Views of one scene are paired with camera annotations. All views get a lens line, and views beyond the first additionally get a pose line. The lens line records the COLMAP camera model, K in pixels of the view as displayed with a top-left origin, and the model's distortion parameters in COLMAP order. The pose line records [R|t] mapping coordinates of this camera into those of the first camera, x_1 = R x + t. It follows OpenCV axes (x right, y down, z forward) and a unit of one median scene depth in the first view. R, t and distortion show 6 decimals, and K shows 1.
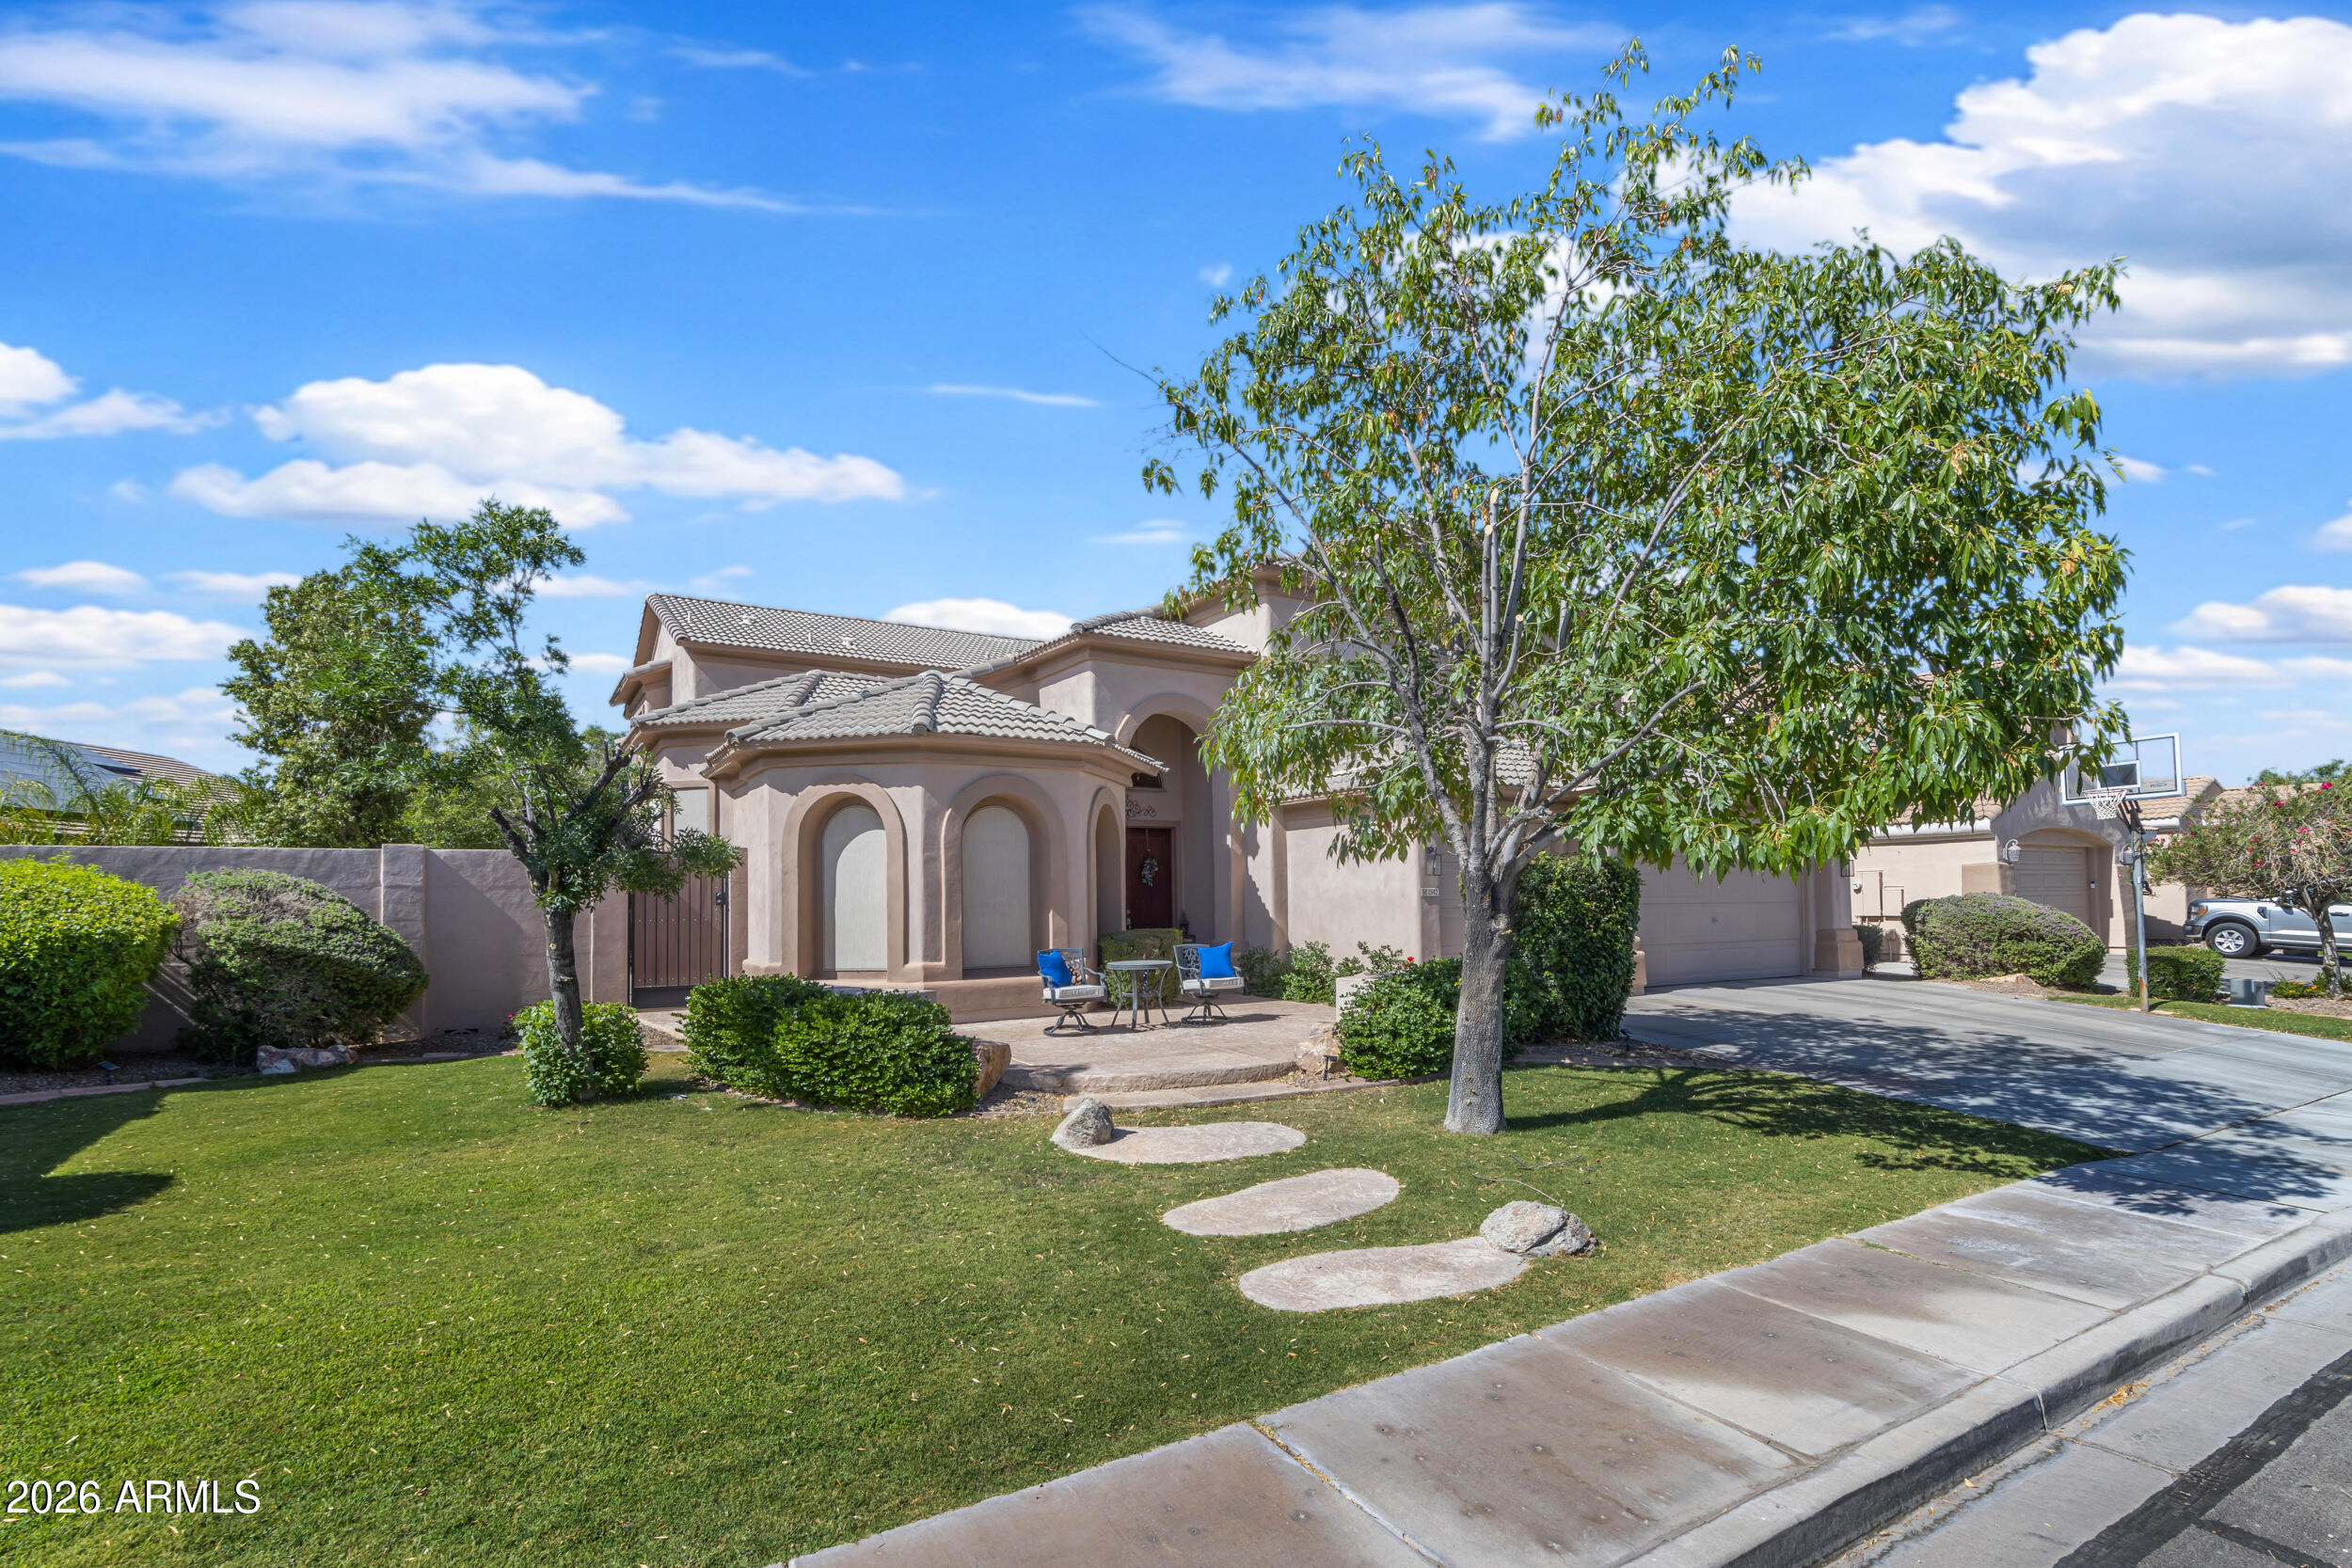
lens RADIAL K [[1113.4, 0, 1179.9], [0, 1113.4, 897.9], [0, 0, 1]] dist [0.002565, 0.000303]
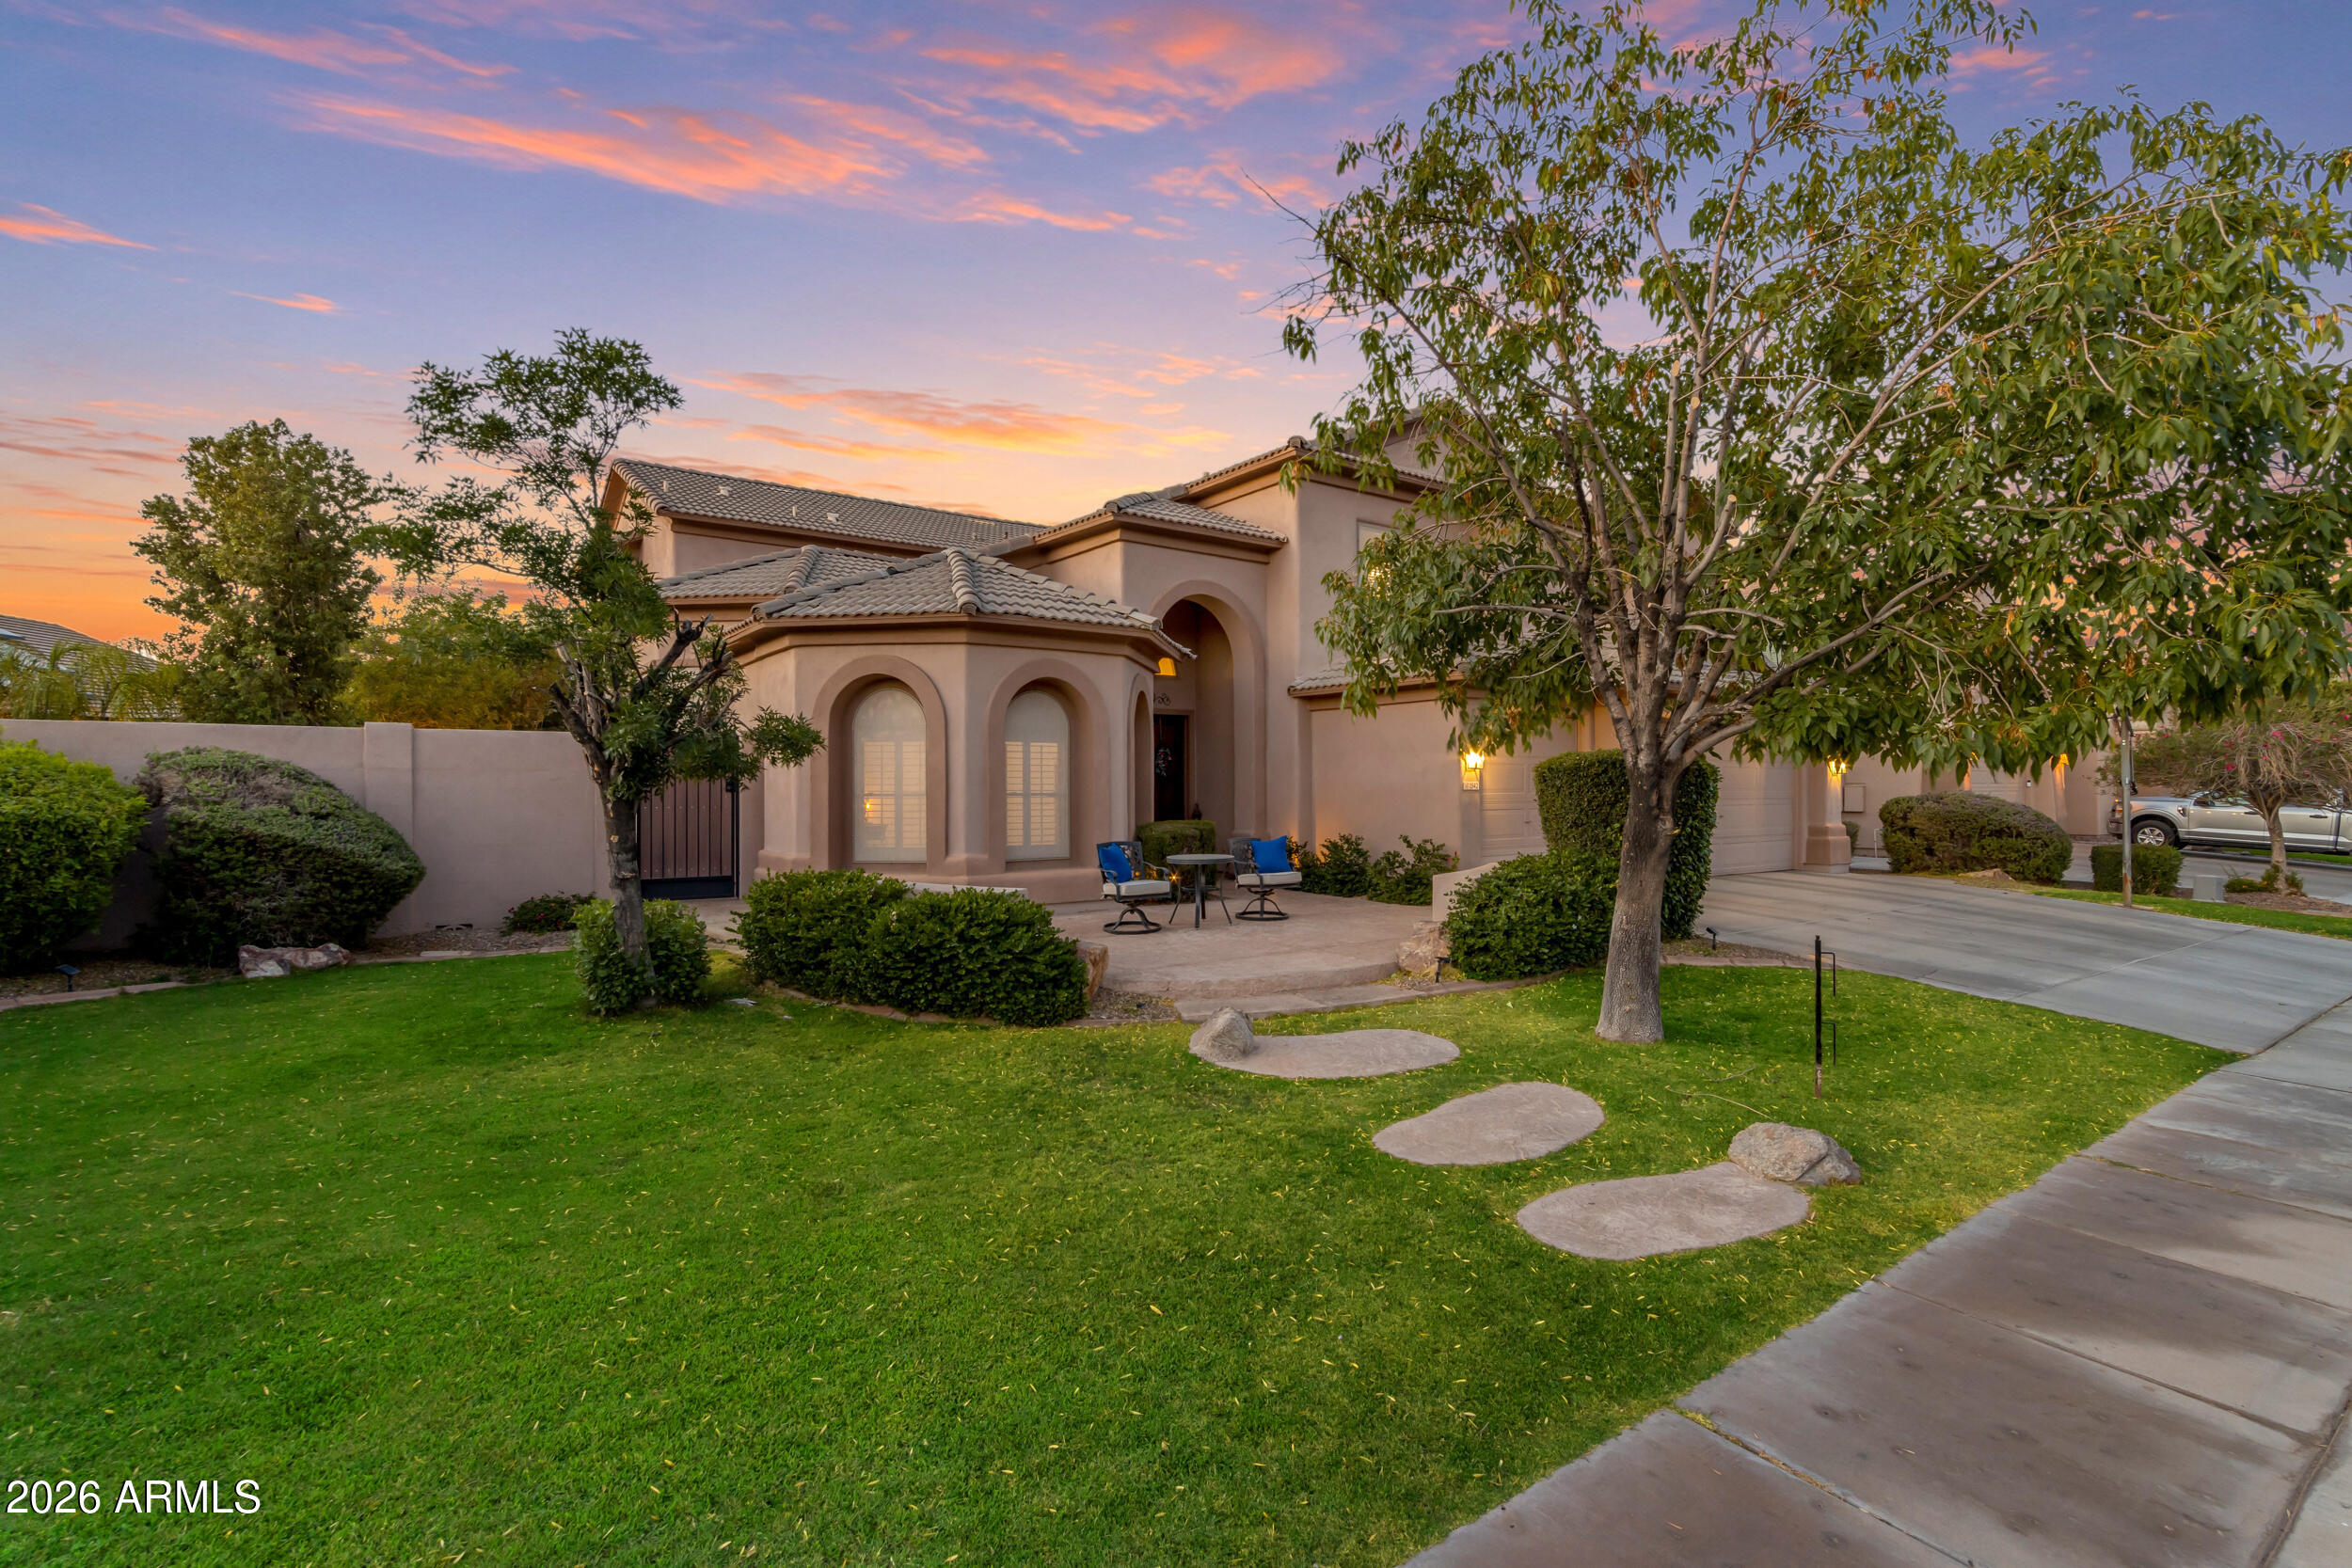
lens RADIAL K [[1083.9, 0, 1166.0], [0, 1083.9, 811.1], [0, 0, 1]] dist [0.003304, 0.000780]
pose [[0.997011, 0.008385, 0.076806, -0.177493], [-0.010276, 0.999653, 0.024267, -0.004709], [-0.076575, -0.024983, 0.996751, 0.088282]]
